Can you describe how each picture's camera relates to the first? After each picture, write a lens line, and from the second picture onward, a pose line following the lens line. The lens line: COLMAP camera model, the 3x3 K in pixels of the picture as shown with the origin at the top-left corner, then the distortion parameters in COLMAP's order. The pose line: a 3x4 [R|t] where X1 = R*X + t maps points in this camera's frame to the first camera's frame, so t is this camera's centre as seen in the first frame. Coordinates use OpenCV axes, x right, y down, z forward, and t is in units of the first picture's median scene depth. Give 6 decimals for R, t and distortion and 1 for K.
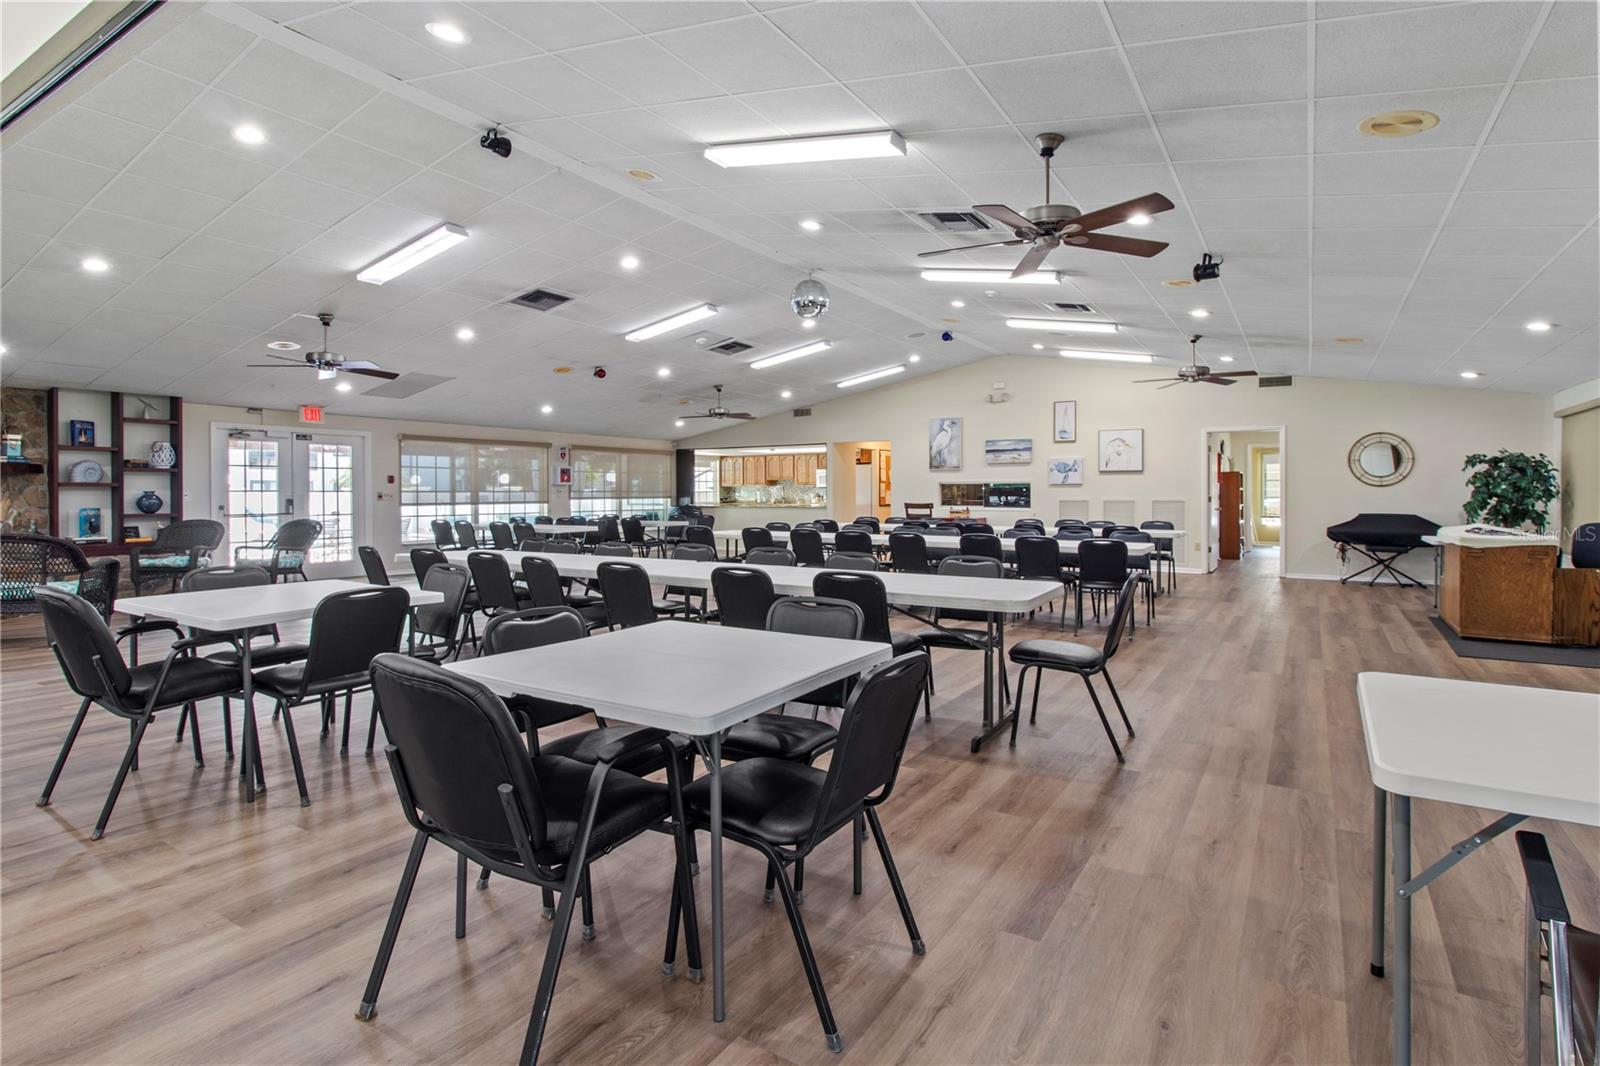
lens RADIAL K [[790.4, 0, 808.9], [0, 790.4, 496.8], [0, 0, 1]] dist [0.003352, -0.004018]
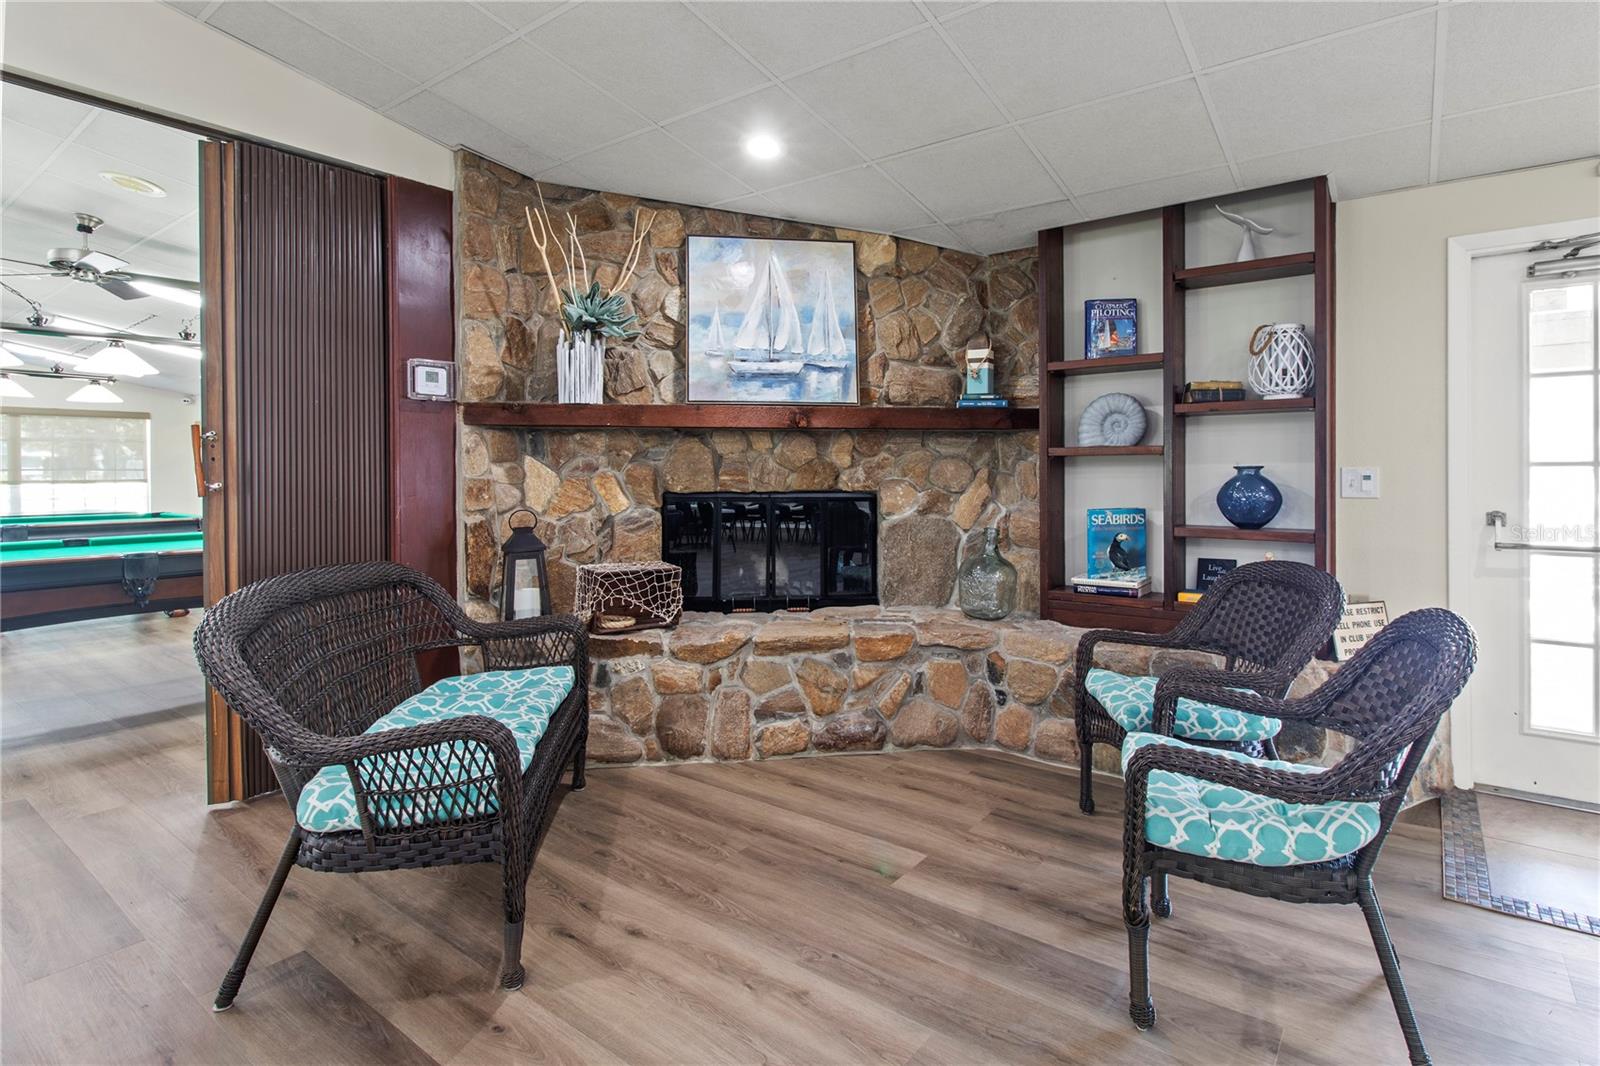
lens RADIAL K [[790.4, 0, 831.1], [0, 790.4, 470.1], [0, 0, 1]] dist [0.003352, -0.004018]
pose [[-0.069792, 0.002710, -0.997558, -0.546778], [-0.000159, 0.999996, 0.002728, -0.007347], [0.997562, 0.000349, -0.069791, 0.987610]]
